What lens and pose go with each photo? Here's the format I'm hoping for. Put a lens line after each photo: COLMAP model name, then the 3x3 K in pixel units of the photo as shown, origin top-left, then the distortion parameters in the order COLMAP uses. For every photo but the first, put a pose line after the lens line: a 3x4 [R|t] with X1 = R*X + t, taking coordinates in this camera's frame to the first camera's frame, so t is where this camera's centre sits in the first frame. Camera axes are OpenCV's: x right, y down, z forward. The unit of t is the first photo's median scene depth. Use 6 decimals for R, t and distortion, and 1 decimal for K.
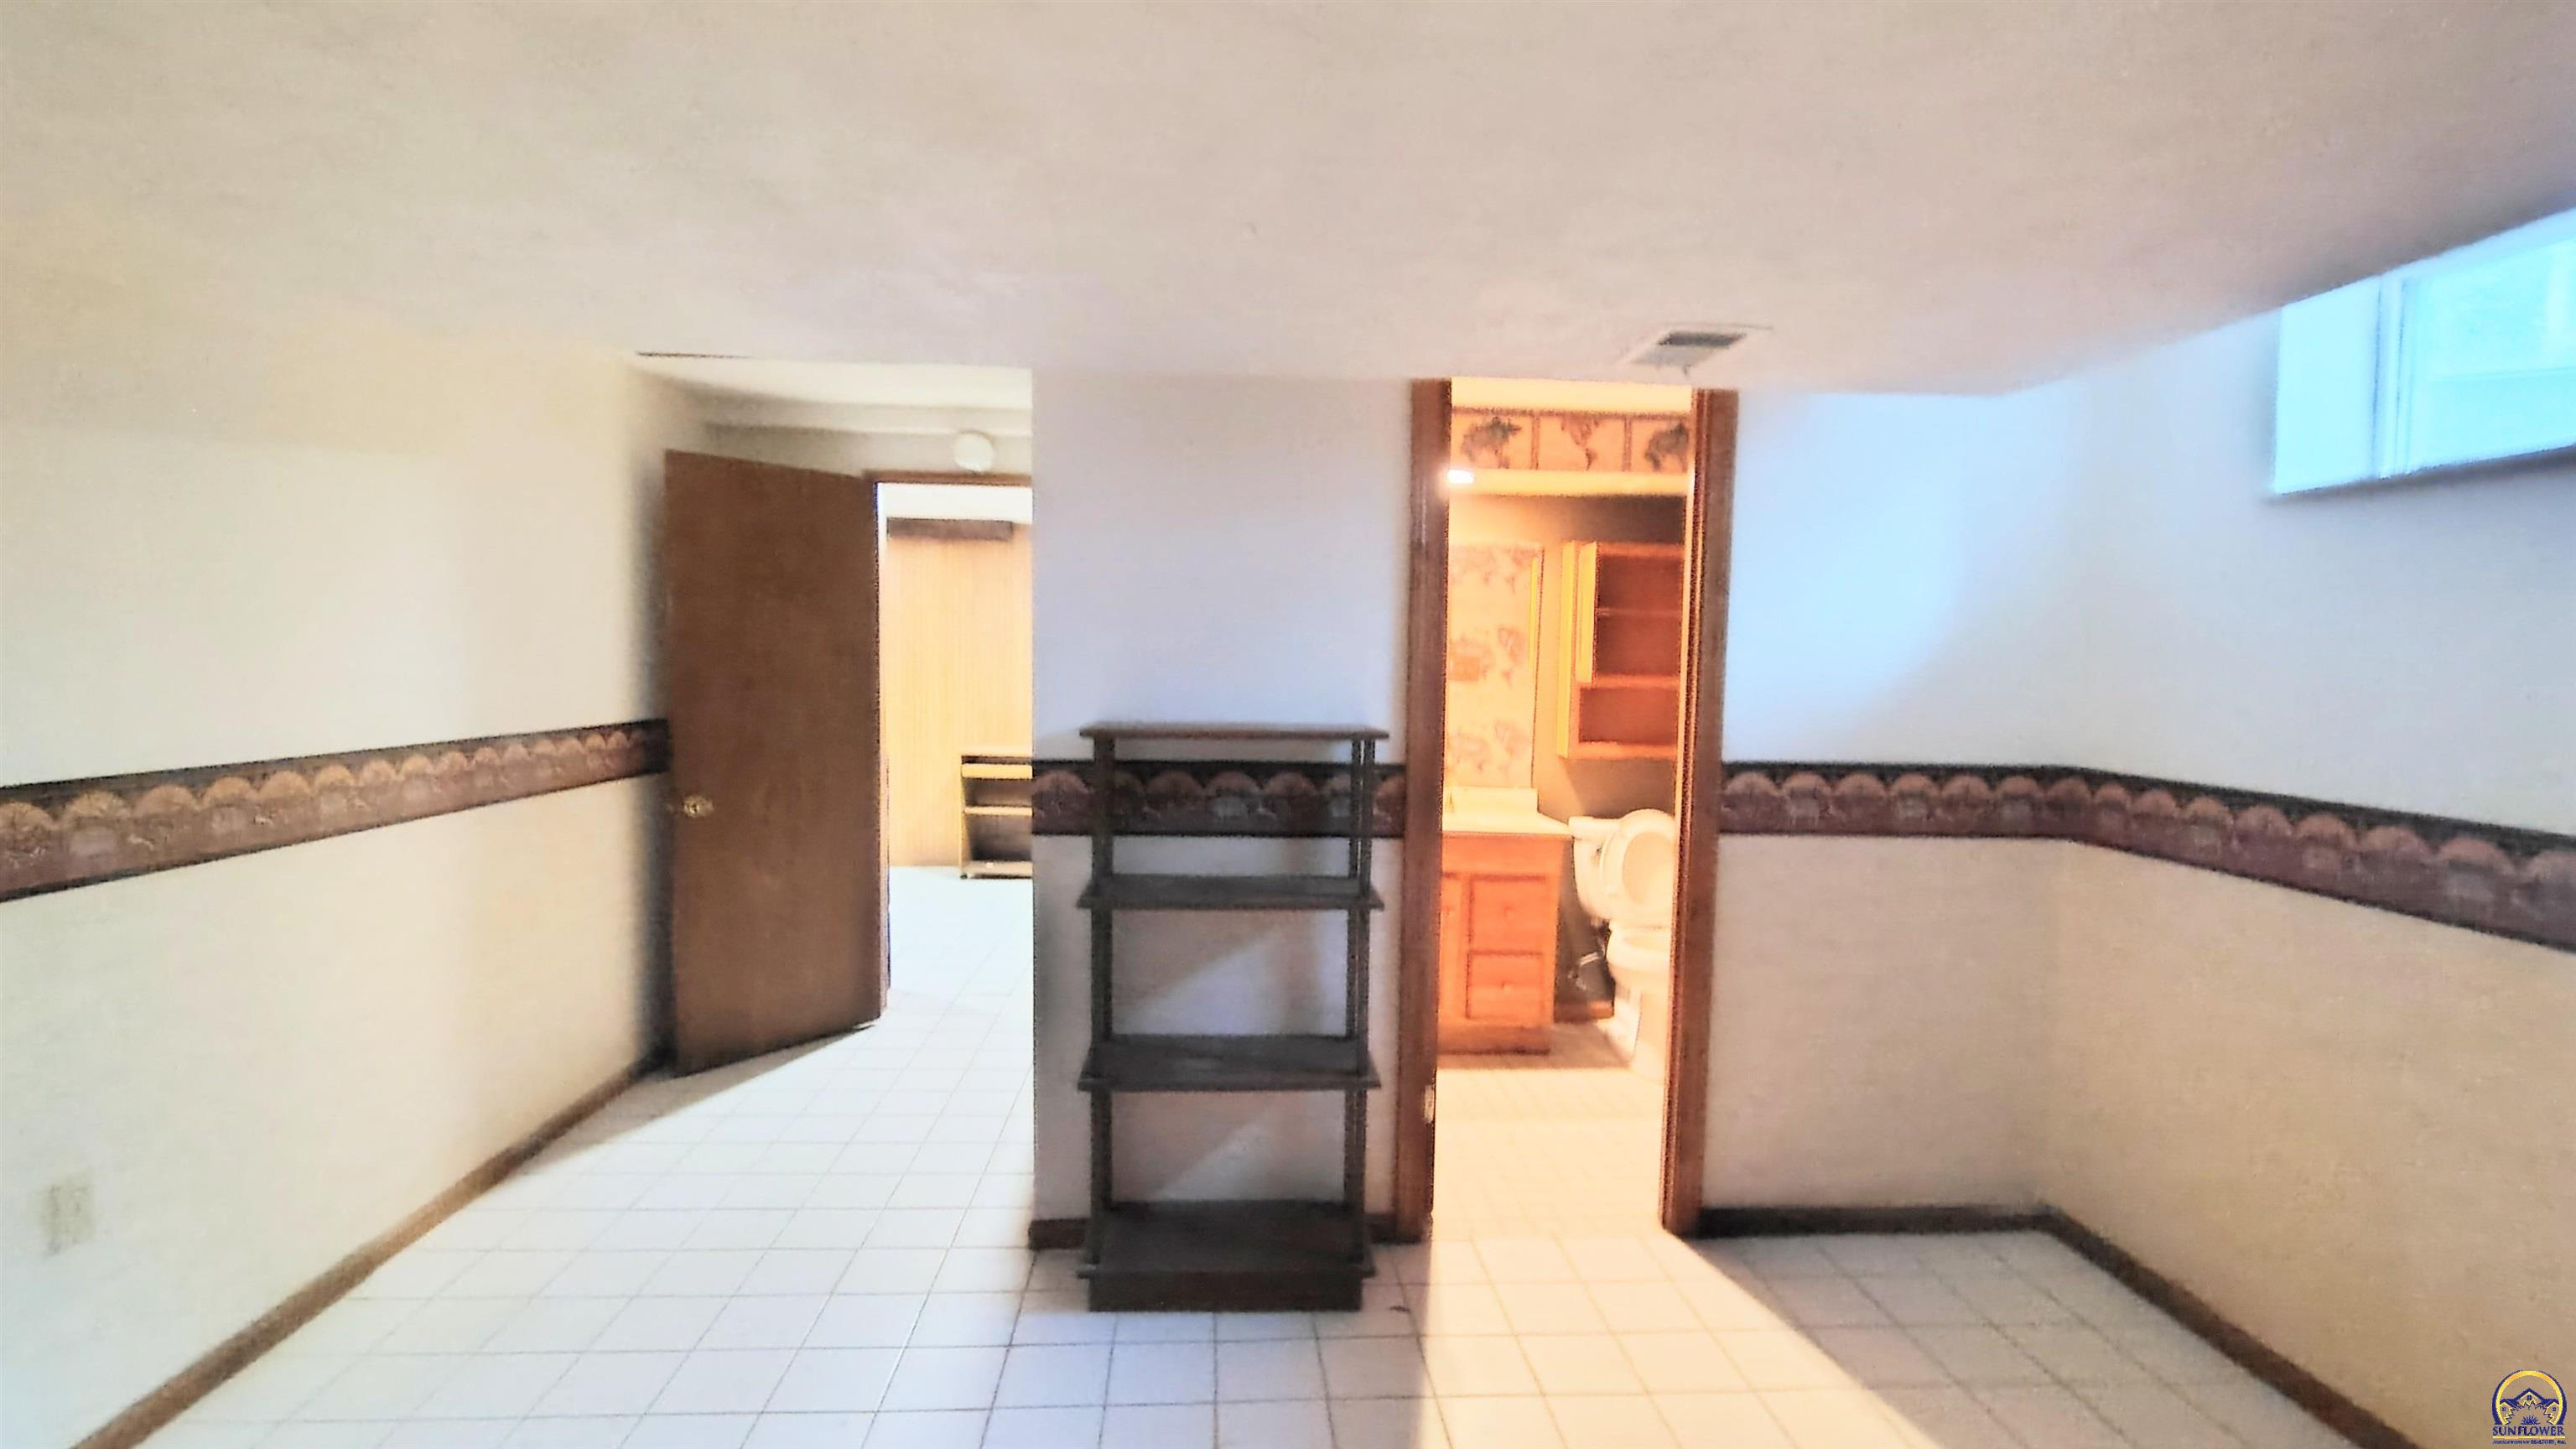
lens RADIAL K [[1208.5, 0, 1282.6], [0, 1208.5, 729.2], [0, 0, 1]] dist [-0.010523, 0.001011]
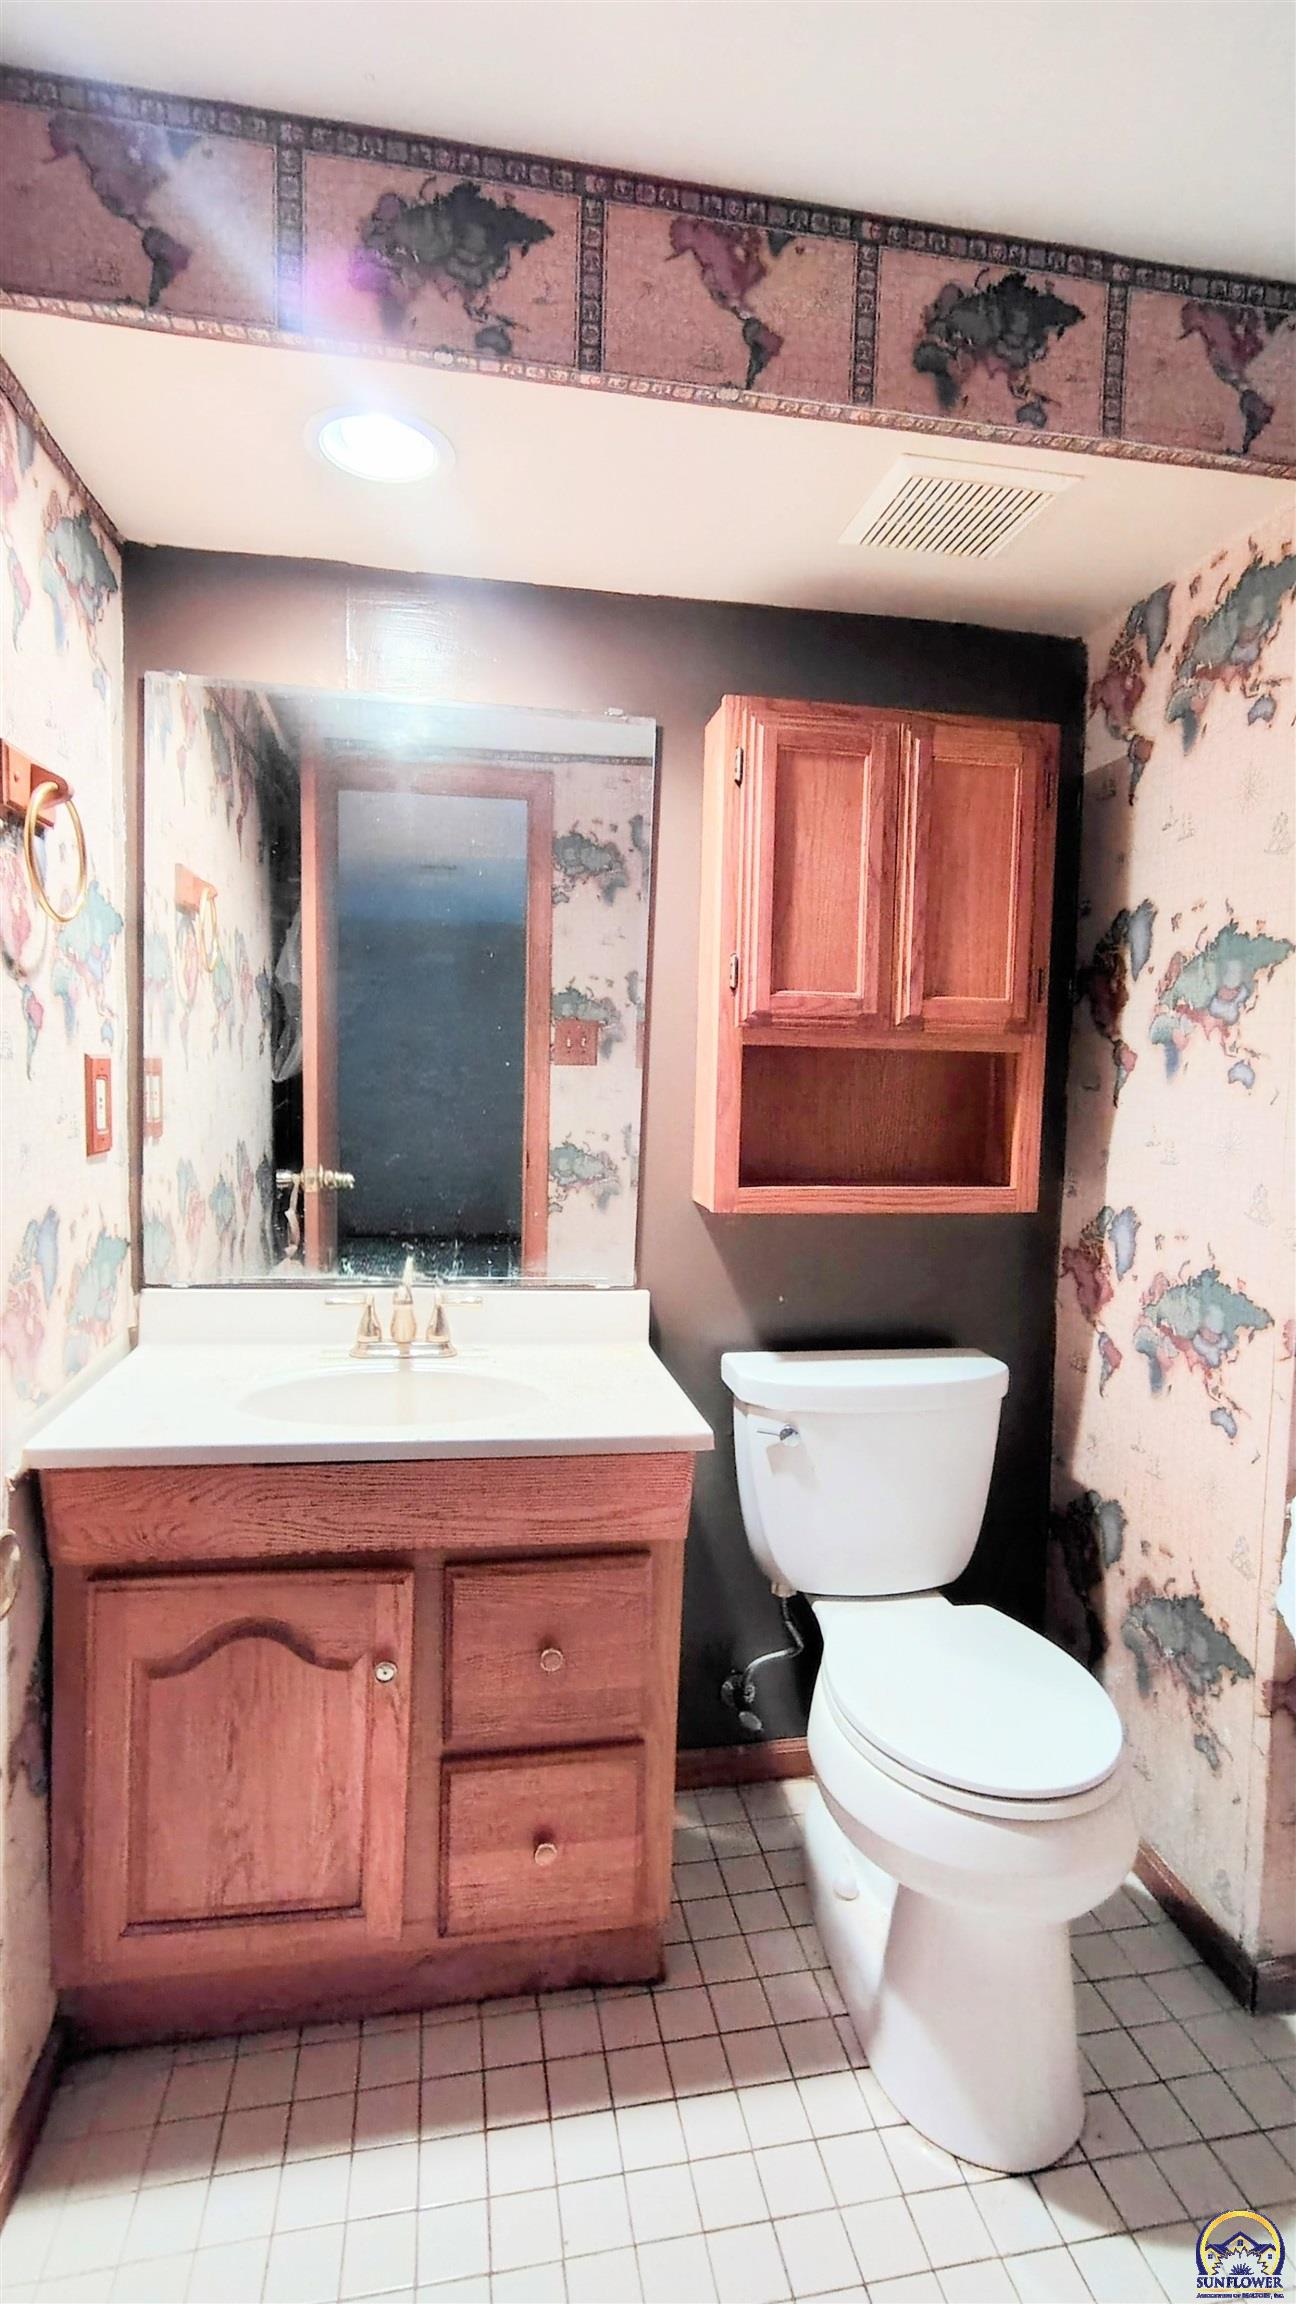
lens RADIAL K [[1080.9, 0, 642.4], [0, 1080.9, 1144.8], [0, 0, 1]] dist [-0.010523, 0.001011]
pose [[0.993606, -0.003780, 0.112844, 0.261952], [0.002438, 0.999925, 0.012022, -0.010217], [-0.112881, -0.011670, 0.993540, 0.979100]]
